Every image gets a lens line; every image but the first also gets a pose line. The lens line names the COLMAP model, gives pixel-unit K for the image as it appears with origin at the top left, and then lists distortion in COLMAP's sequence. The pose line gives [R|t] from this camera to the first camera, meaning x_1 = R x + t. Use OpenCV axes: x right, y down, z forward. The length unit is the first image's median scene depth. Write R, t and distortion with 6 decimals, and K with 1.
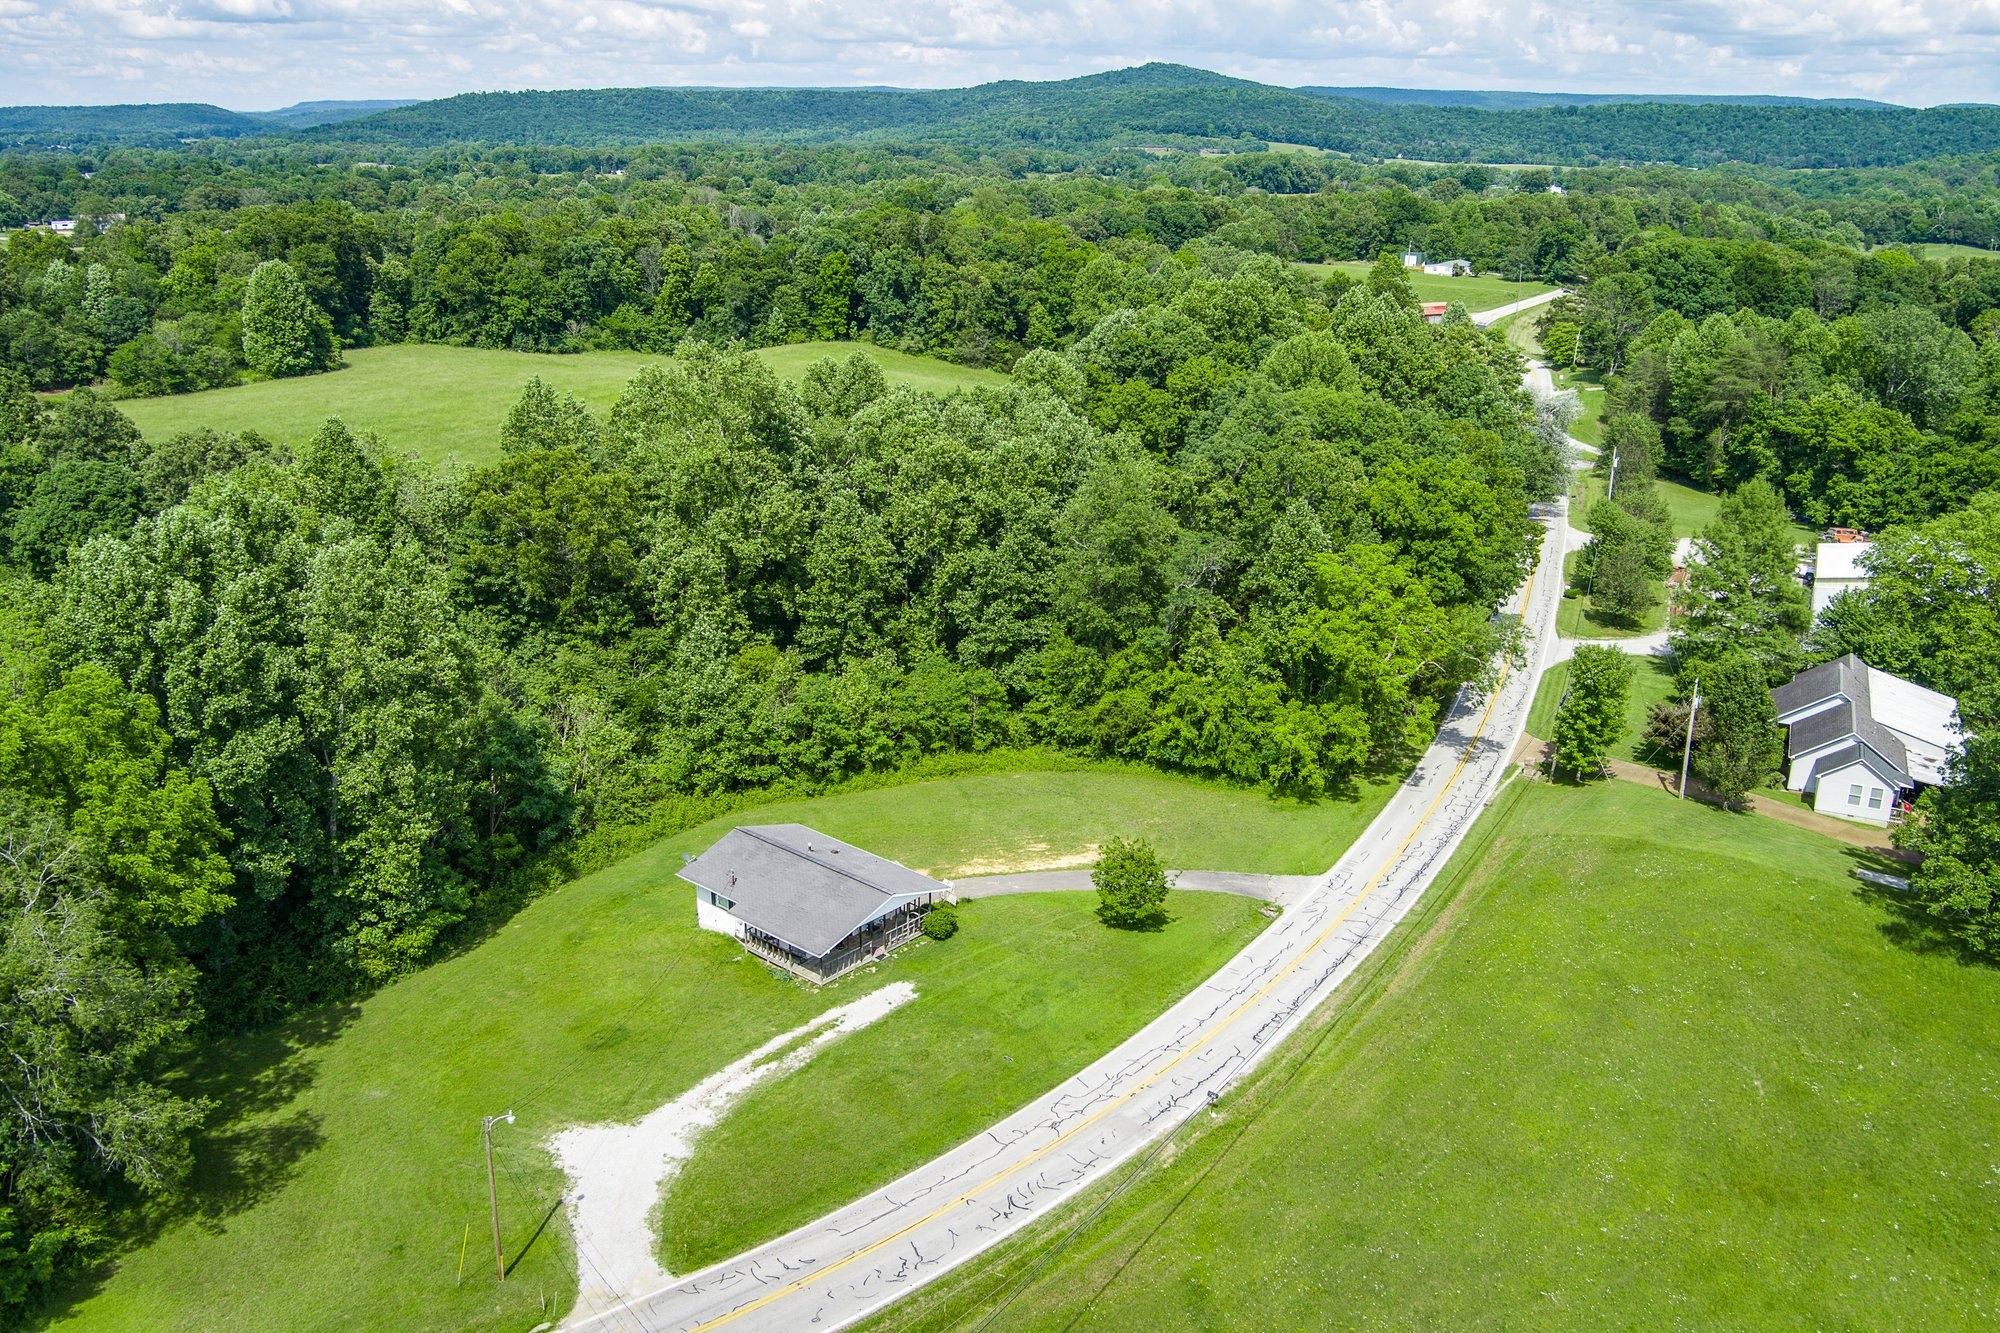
lens RADIAL K [[1605.6, 0, 993.8], [0, 1605.6, 660.5], [0, 0, 1]] dist [-0.073981, 0.027876]
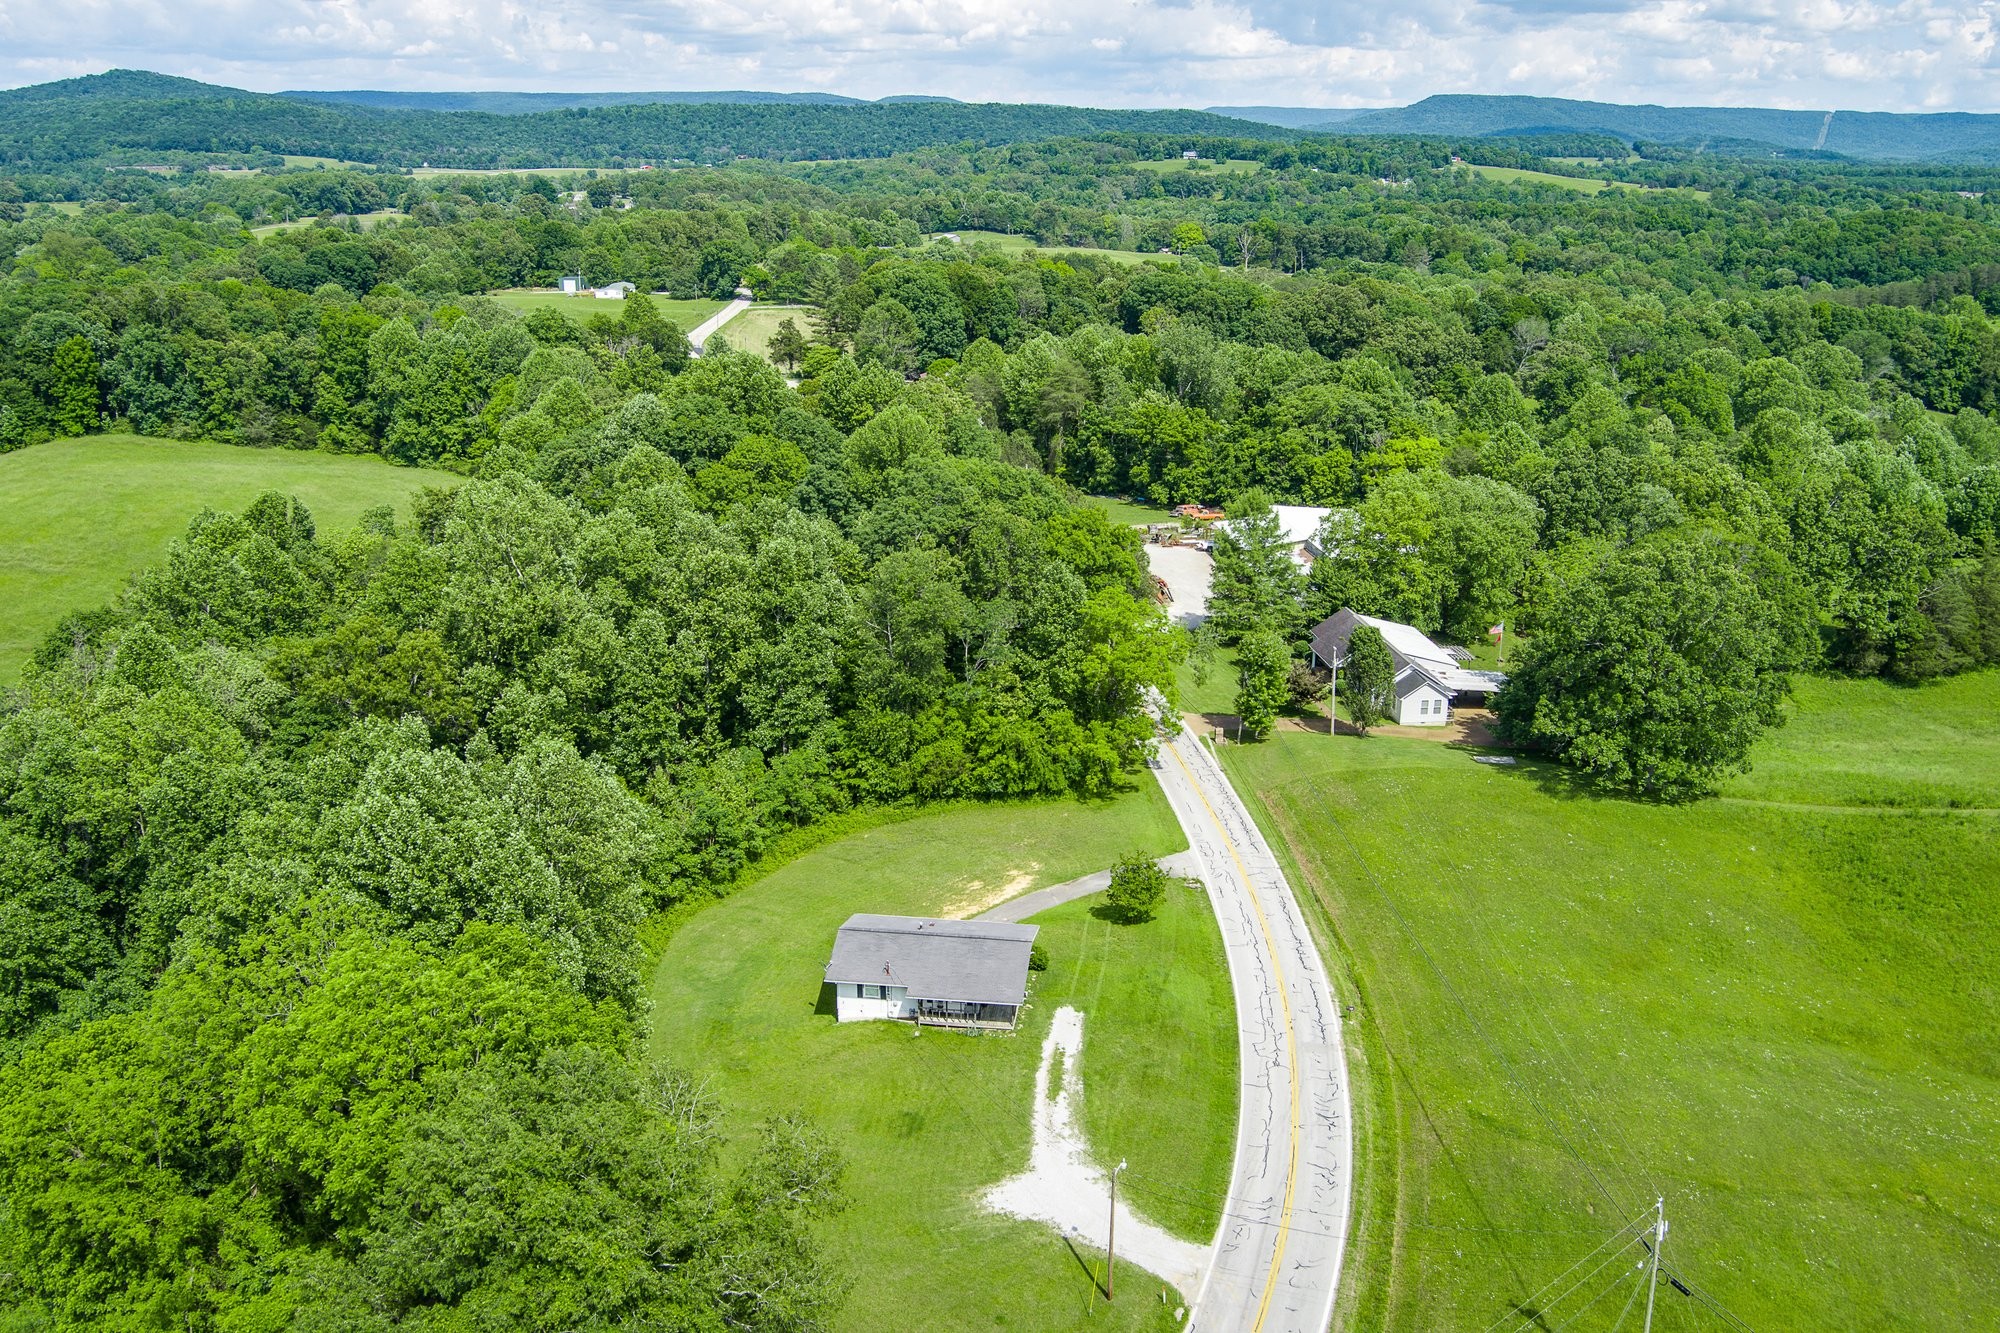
lens RADIAL K [[1605.6, 0, 999.3], [0, 1605.6, 671.1], [0, 0, 1]] dist [-0.073981, 0.027876]
pose [[0.831903, -0.181933, 0.524249, -0.171501], [0.178692, 0.982234, 0.057314, -0.032254], [-0.525363, 0.045999, 0.849634, -0.006202]]
